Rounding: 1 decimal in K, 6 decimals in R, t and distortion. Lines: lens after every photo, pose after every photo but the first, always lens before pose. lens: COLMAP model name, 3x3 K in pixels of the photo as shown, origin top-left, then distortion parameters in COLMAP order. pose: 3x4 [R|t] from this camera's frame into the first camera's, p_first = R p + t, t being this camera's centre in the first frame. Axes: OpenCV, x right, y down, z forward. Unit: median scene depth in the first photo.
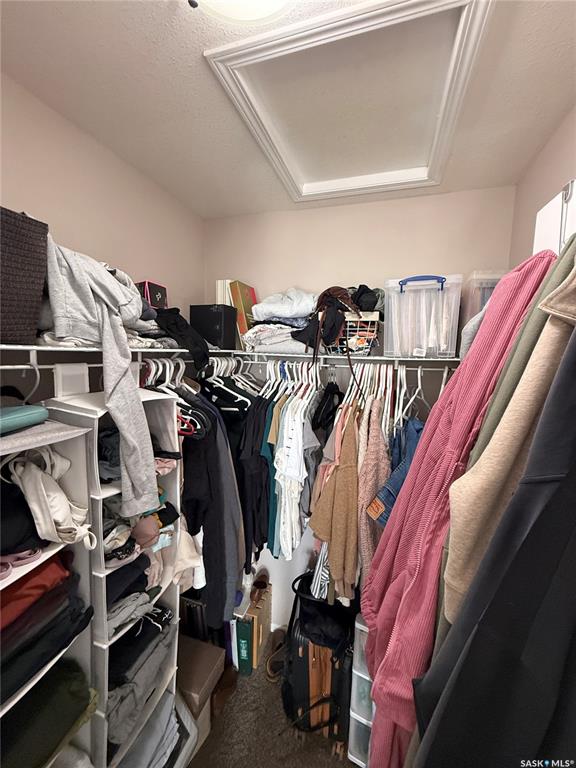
lens RADIAL K [[307.3, 0, 287.1], [0, 307.3, 383.3], [0, 0, 1]] dist [-0.000662, 0.000463]
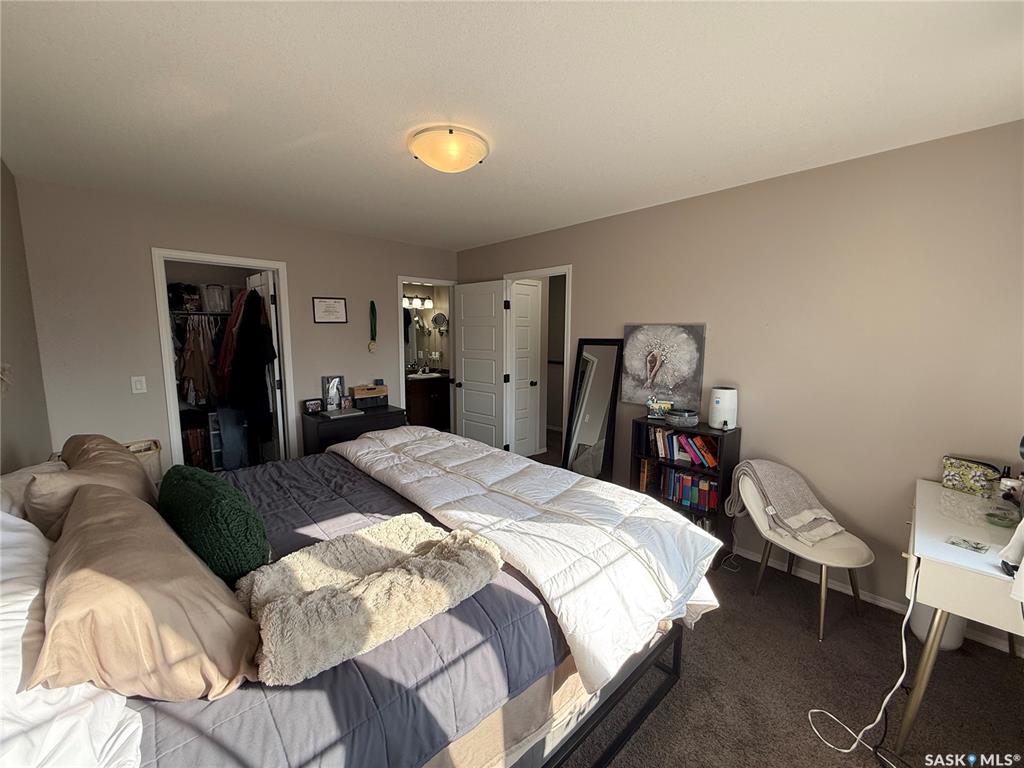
lens RADIAL K [[409.7, 0, 508.8], [0, 409.7, 380.4], [0, 0, 1]] dist [-0.000662, 0.000463]
pose [[0.482956, -0.129962, 0.865947, -1.558648], [0.090461, 0.991038, 0.098284, 0.389966], [-0.870960, 0.030868, 0.490384, -3.030649]]
